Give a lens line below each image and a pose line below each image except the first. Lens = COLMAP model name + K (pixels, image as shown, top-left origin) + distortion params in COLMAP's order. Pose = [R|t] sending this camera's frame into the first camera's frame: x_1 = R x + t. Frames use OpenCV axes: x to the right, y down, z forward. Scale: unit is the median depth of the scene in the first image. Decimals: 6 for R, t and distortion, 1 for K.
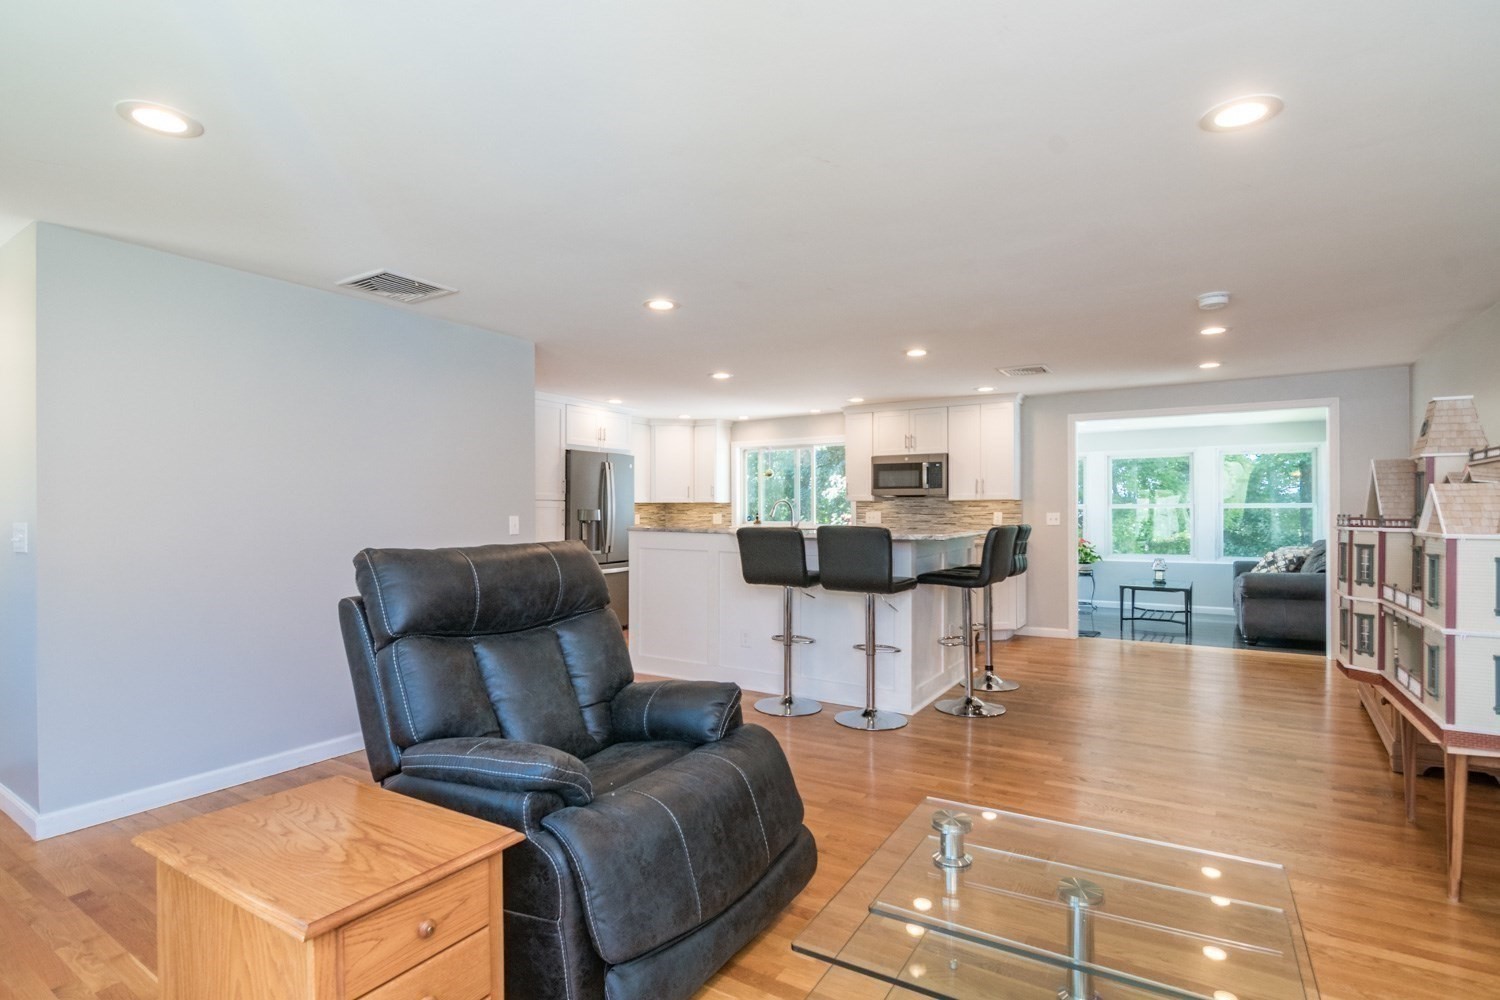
lens RADIAL K [[739.4, 0, 745.7], [0, 739.4, 507.5], [0, 0, 1]] dist [-0.017545, -0.001178]
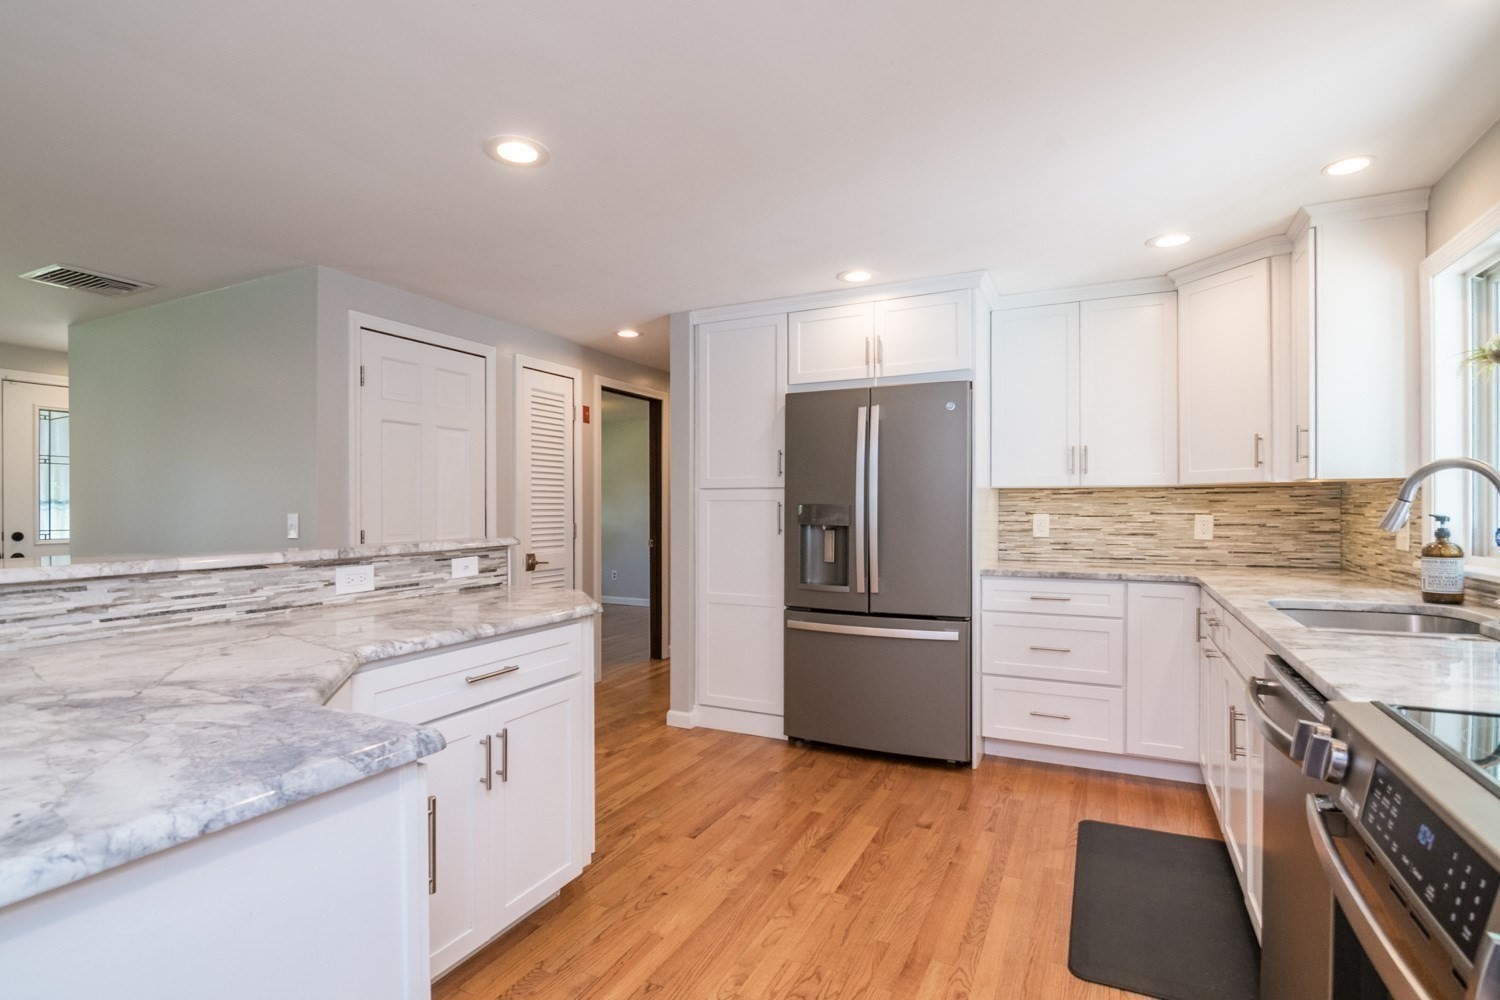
lens RADIAL K [[739.4, 0, 724.1], [0, 739.4, 509.2], [0, 0, 1]] dist [-0.017545, -0.001178]
pose [[0.086943, 0.003590, -0.996207, 0.240519], [0.005127, 0.999979, 0.004051, 0.003075], [0.996200, -0.005460, 0.086923, 0.726513]]
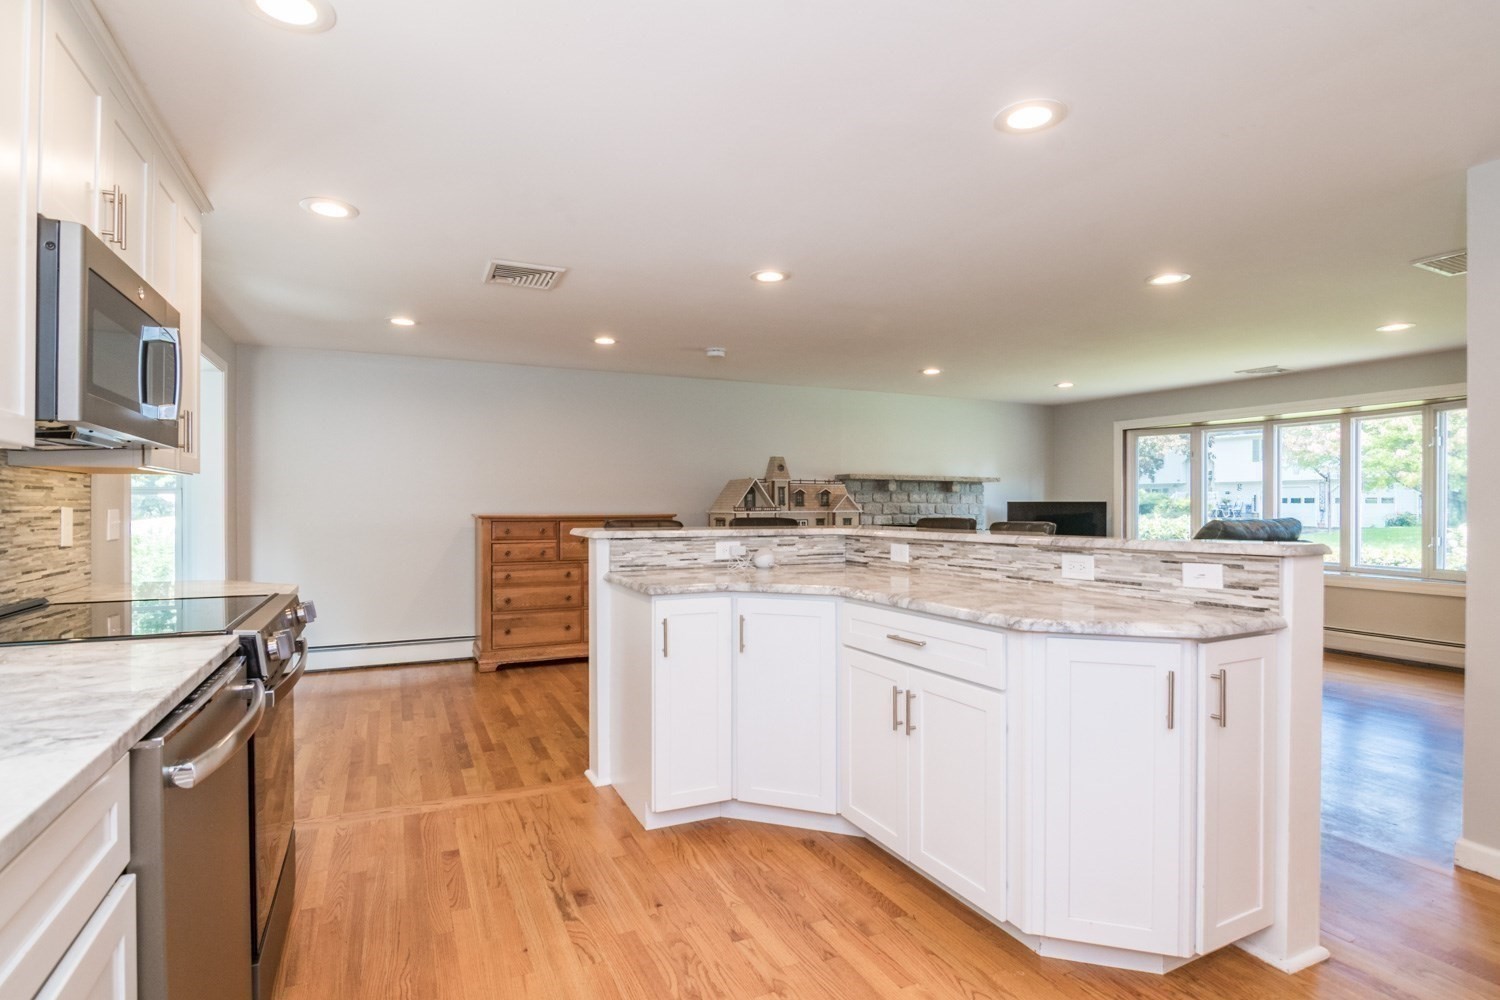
lens RADIAL K [[748.4, 0, 747.5], [0, 748.4, 506.3], [0, 0, 1]] dist [-0.011938, -0.001679]
pose [[-0.849053, 0.001347, 0.528306, -0.068364], [0.000096, 0.999997, -0.002397, 0.005462], [-0.528307, -0.001985, -0.849051, 0.927810]]
